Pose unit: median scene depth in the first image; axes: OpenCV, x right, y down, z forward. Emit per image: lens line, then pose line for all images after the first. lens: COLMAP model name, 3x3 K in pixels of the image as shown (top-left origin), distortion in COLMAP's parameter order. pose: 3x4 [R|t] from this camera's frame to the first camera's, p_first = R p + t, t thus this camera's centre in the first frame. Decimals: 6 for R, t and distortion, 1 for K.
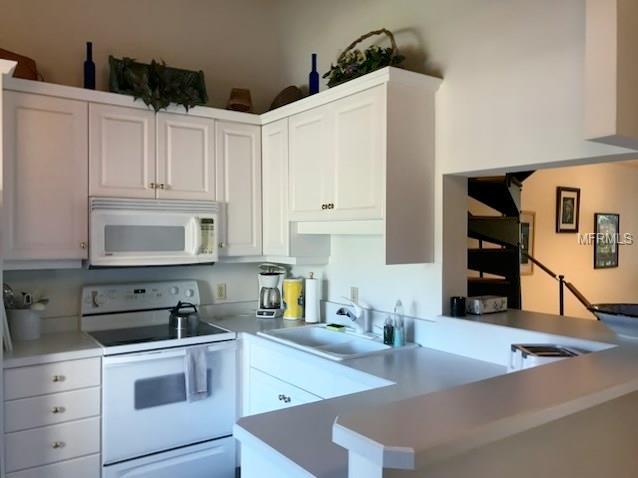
lens RADIAL K [[523.1, 0, 319.0], [0, 523.1, 239.0], [0, 0, 1]] dist [0.006915, 0.000223]
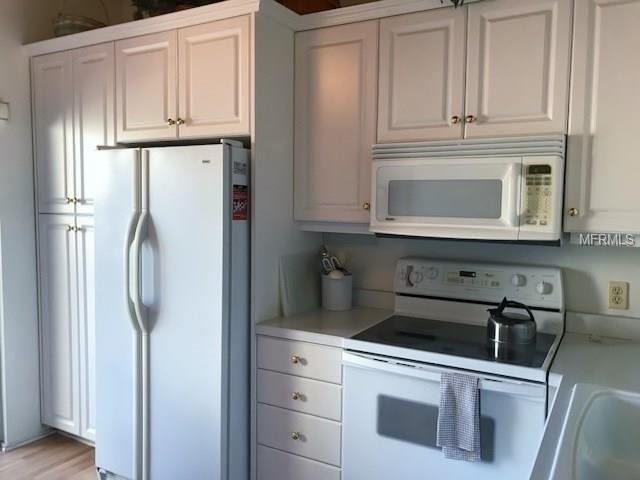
lens RADIAL K [[524.7, 0, 320.0], [0, 524.7, 240.0], [0, 0, 1]] dist [0.006915, 0.000223]
pose [[0.423590, 0.073997, -0.902827, 0.219911], [-0.019386, 0.997170, 0.072634, 0.006343], [0.905646, -0.013264, 0.423826, 0.539867]]
